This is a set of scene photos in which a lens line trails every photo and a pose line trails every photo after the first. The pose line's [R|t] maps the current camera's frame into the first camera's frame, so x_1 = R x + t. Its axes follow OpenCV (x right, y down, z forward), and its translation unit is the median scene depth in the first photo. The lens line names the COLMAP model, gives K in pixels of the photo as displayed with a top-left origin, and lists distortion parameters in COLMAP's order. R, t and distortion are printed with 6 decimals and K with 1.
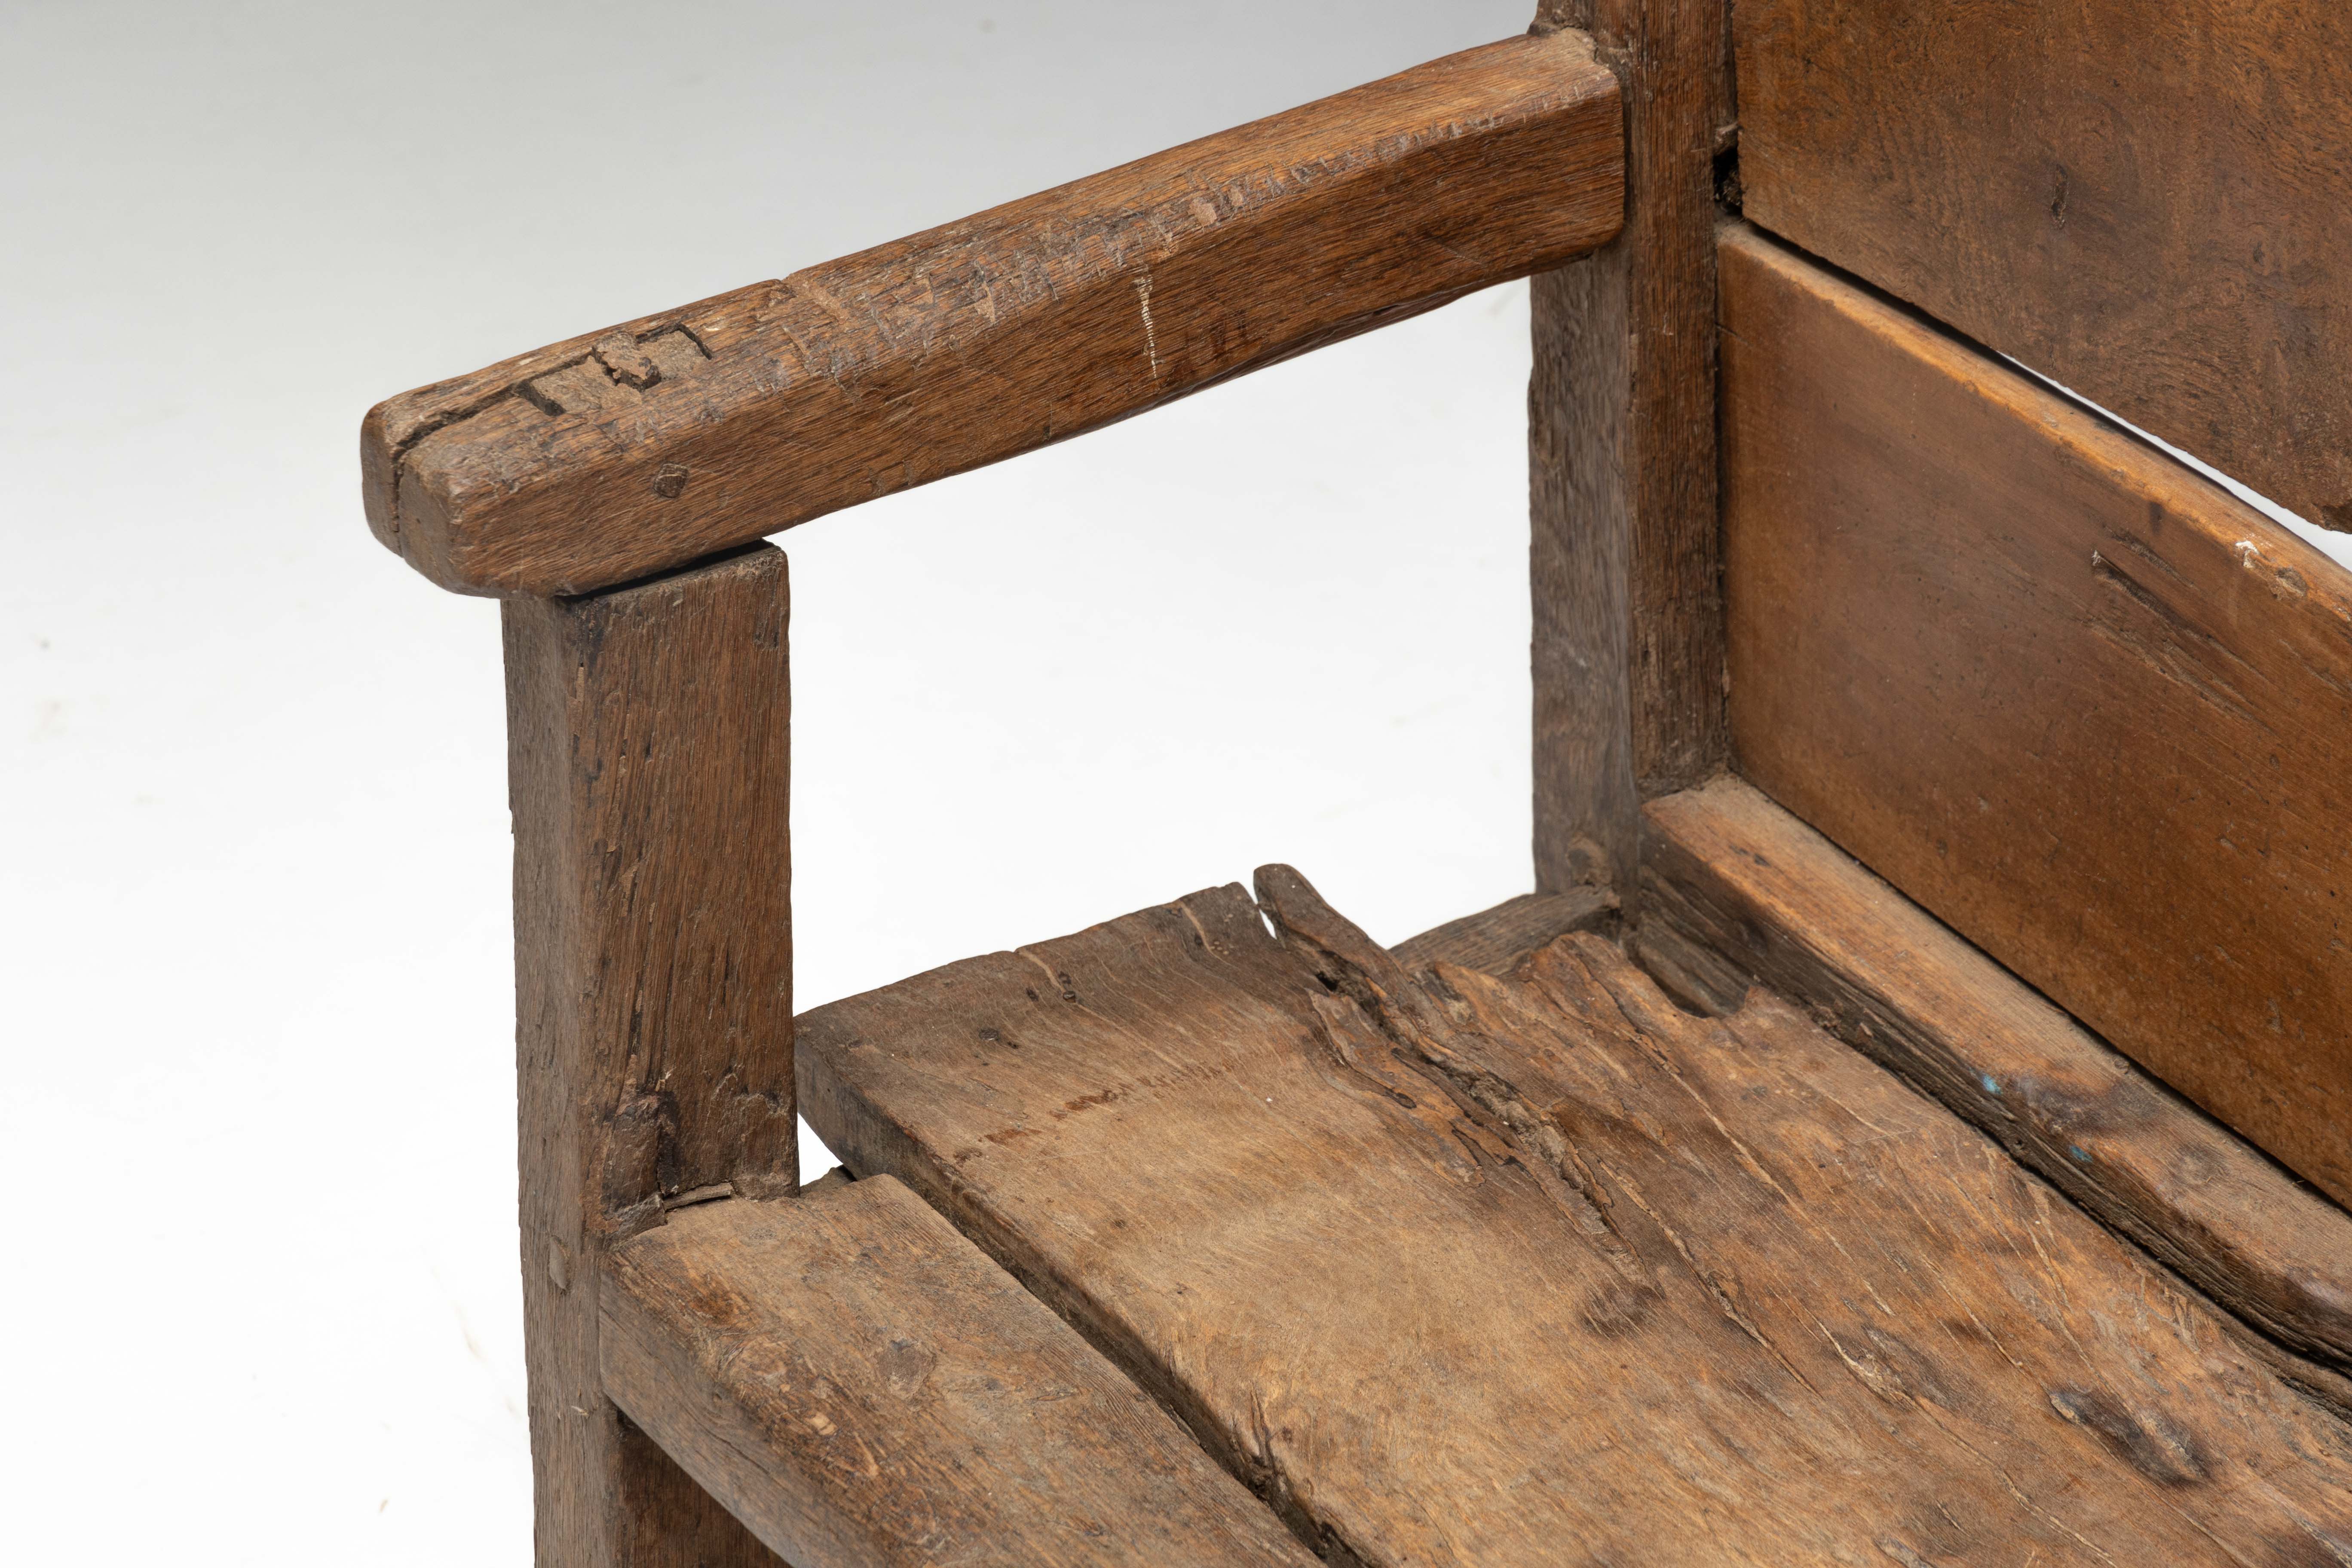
lens RADIAL K [[6886.7, 0, 1369.4], [0, 6886.7, 783.3], [0, 0, 1]] dist [-0.016462, 0.670274]
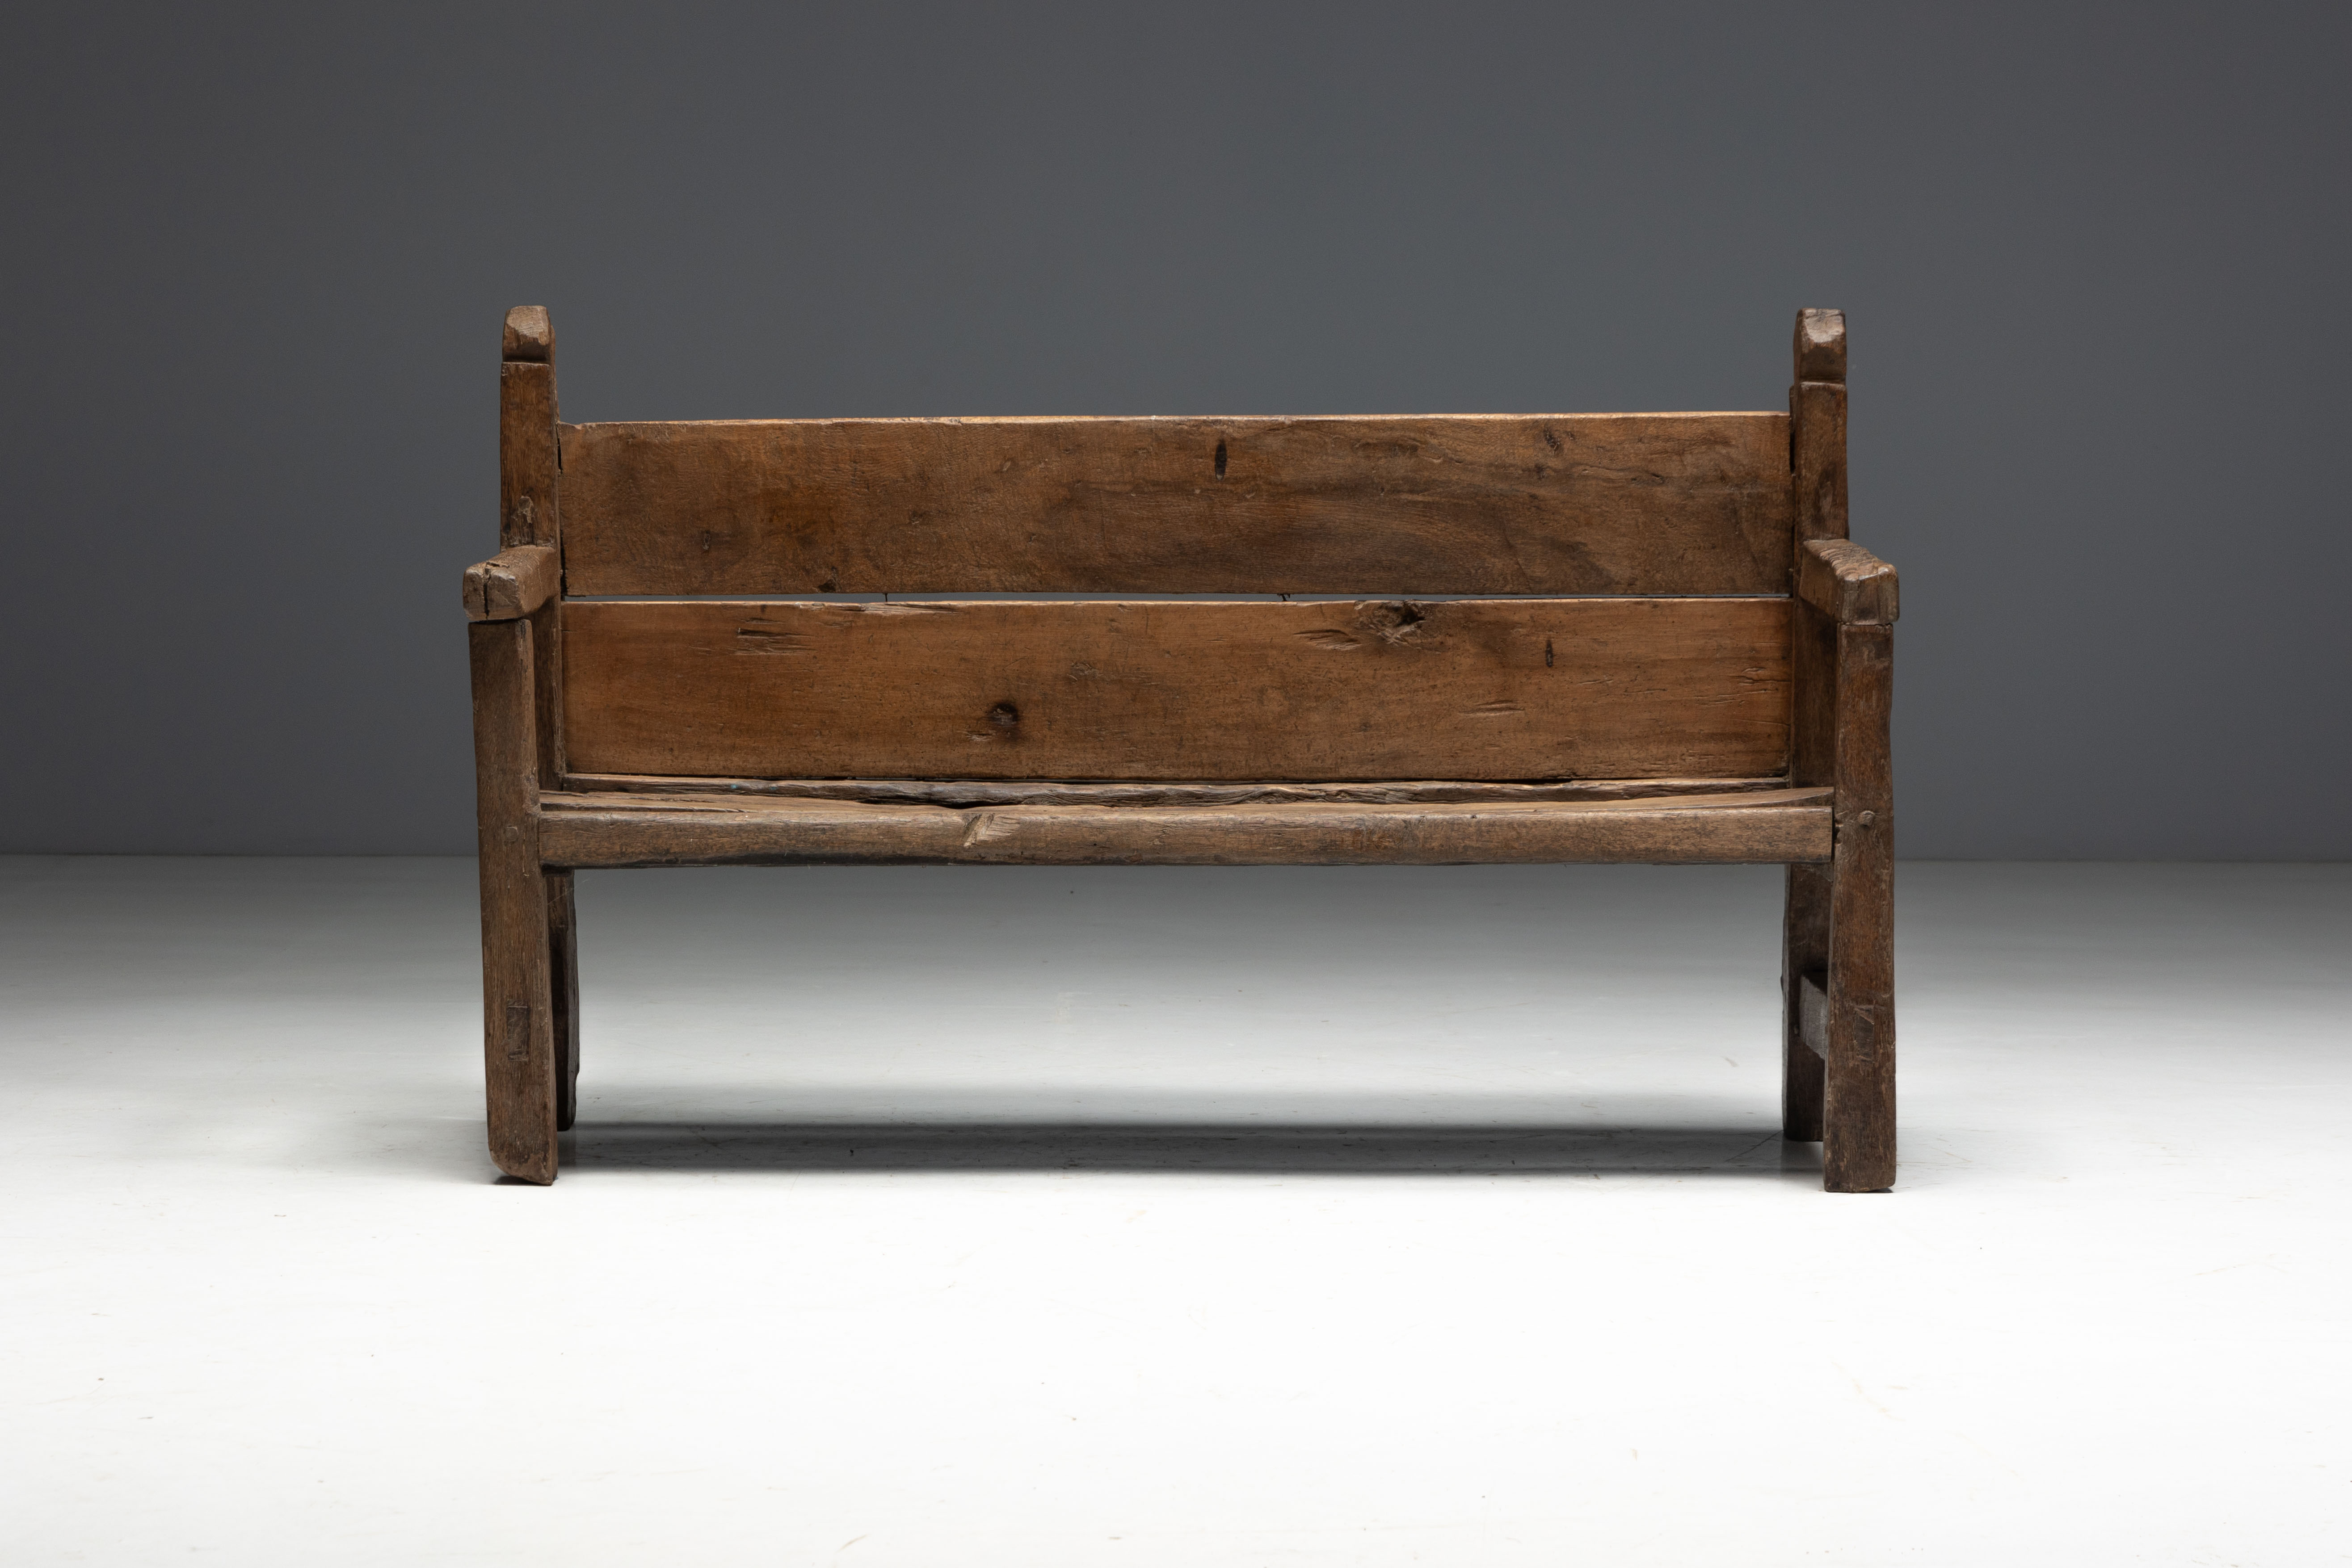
lens RADIAL K [[4915.8, 0, 902.8], [0, 4915.8, 783.2], [0, 0, 1]] dist [-0.034986, -0.015354]
pose [[0.593810, -0.032428, 0.803952, -2.000651], [0.373200, 0.896305, -0.239498, 0.718021], [-0.712820, 0.442251, 0.544337, -0.492456]]
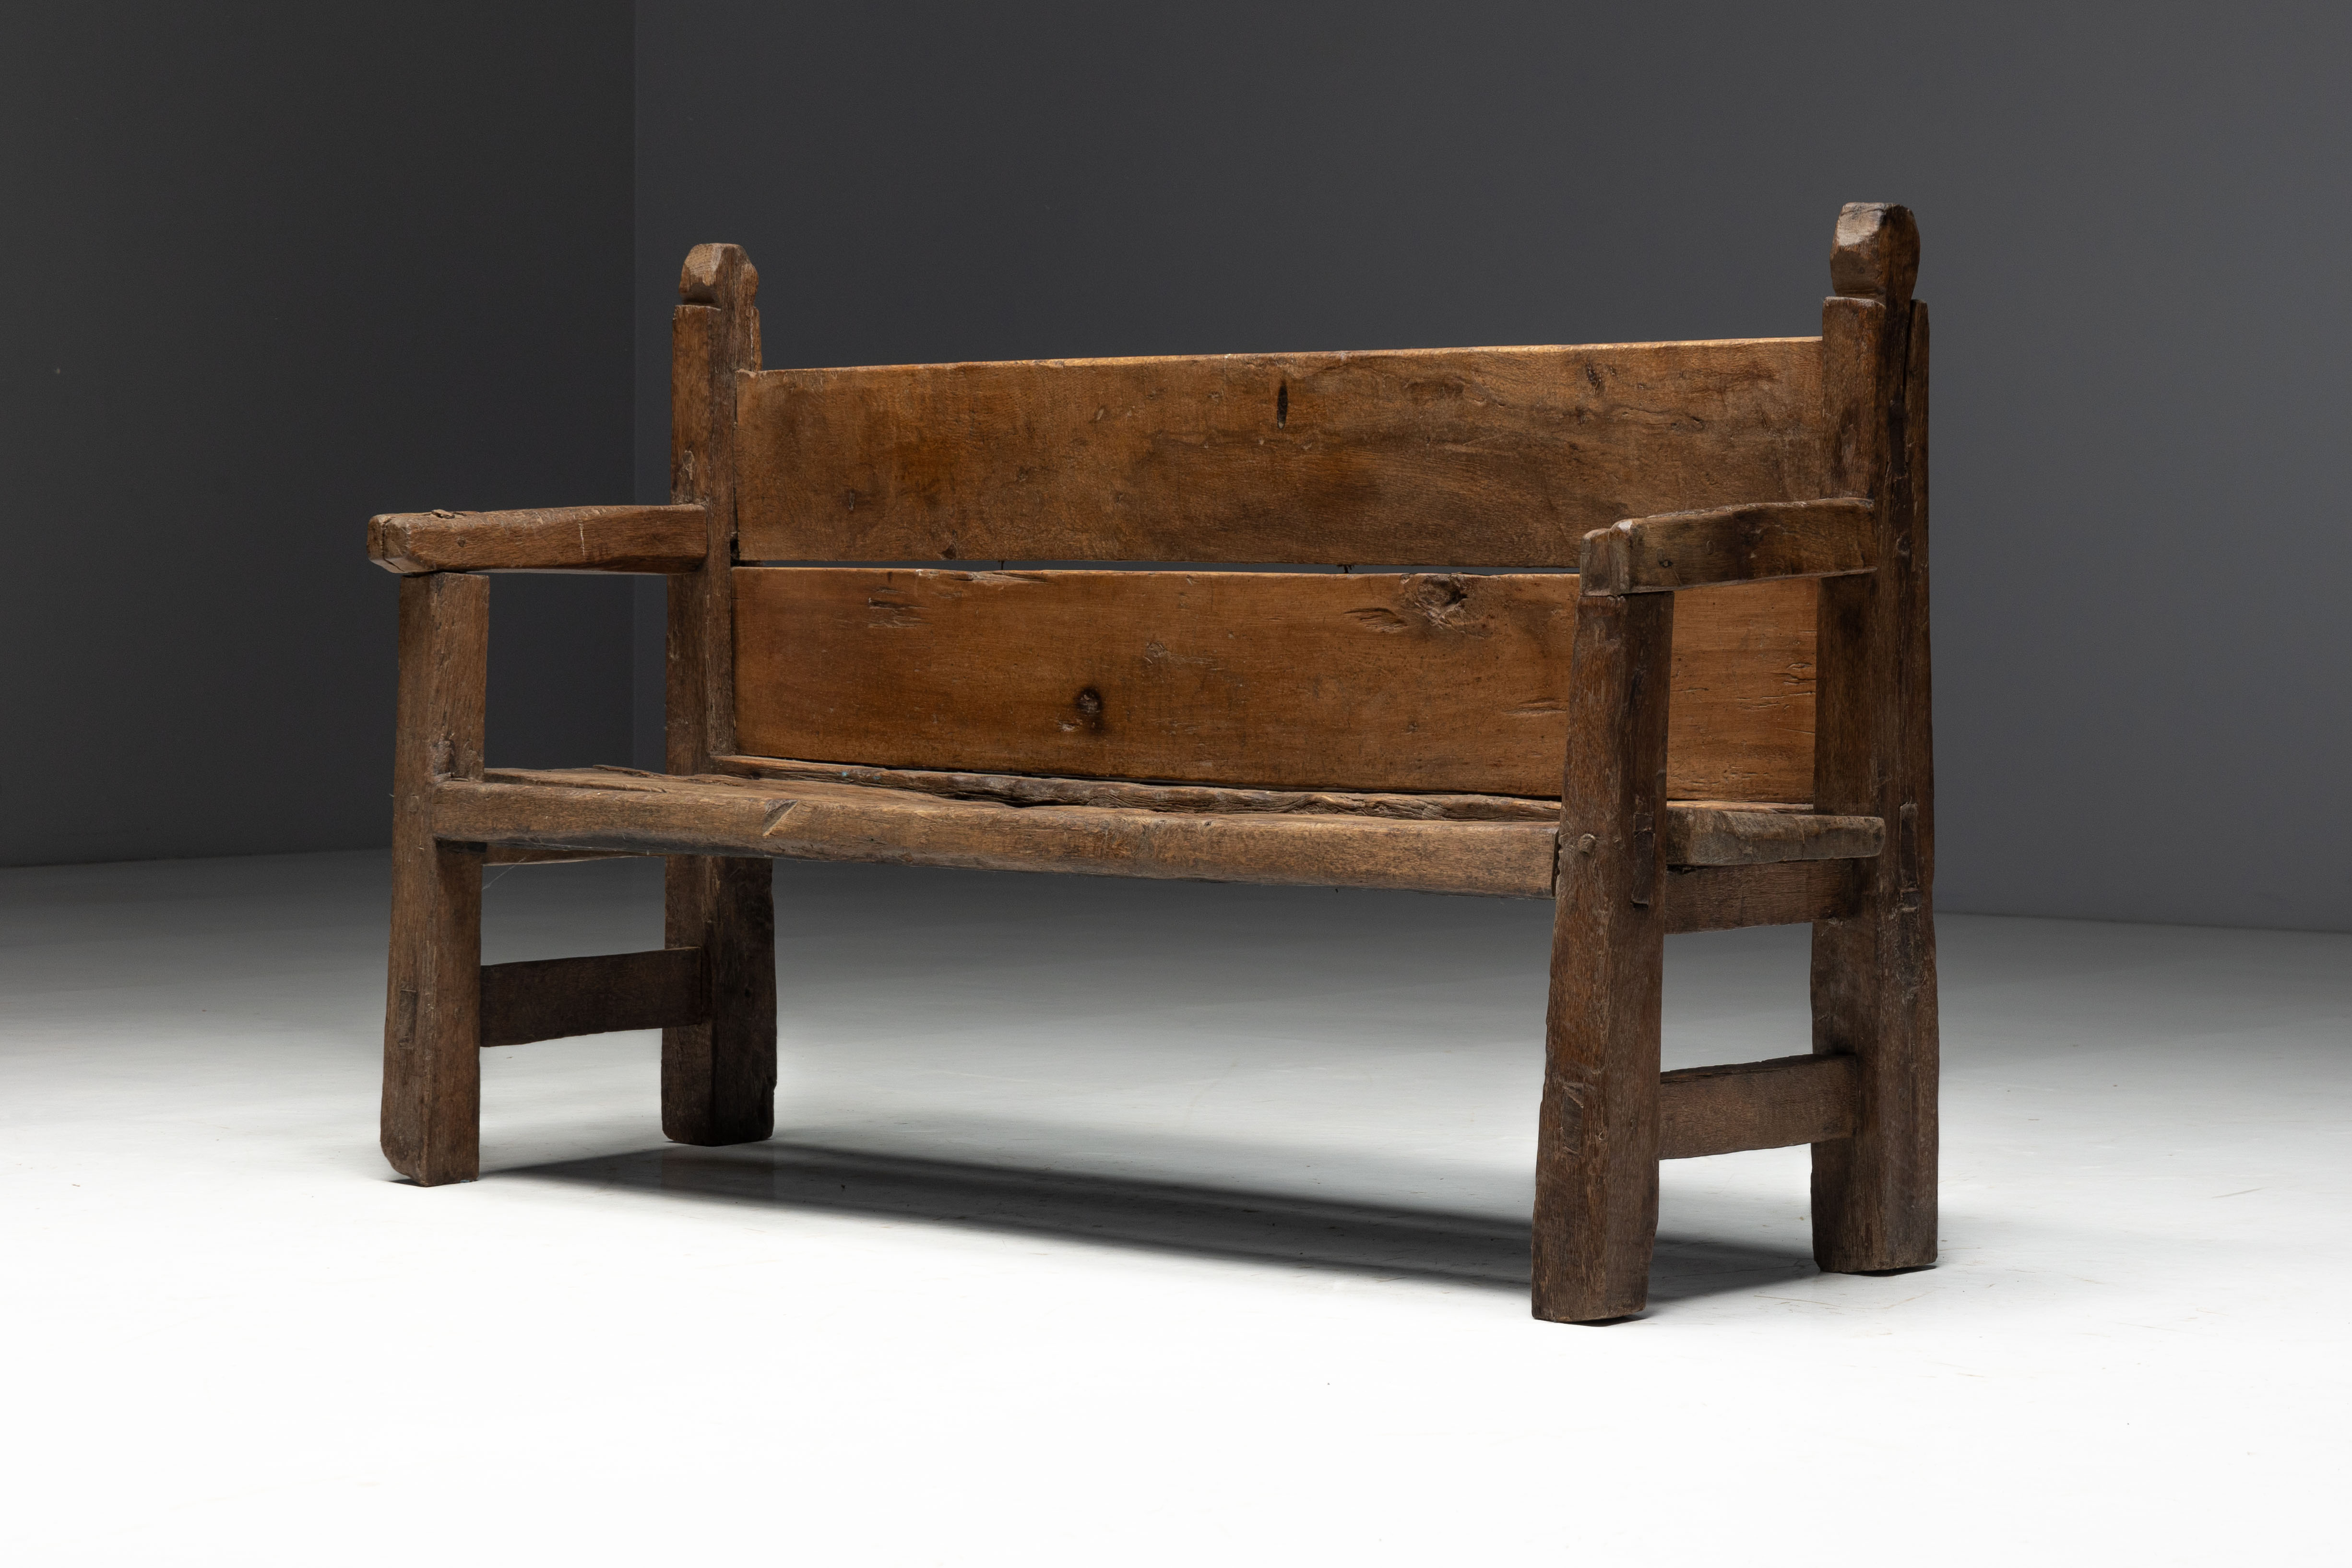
lens RADIAL K [[5187.5, 0, 1377.1], [0, 5187.5, 820.9], [0, 0, 1]] dist [-0.003671, -0.256074]
pose [[0.945548, 0.011446, 0.325281, -0.483383], [0.129678, 0.903389, -0.408744, 1.131919], [-0.298534, 0.428668, 0.852714, -1.193002]]
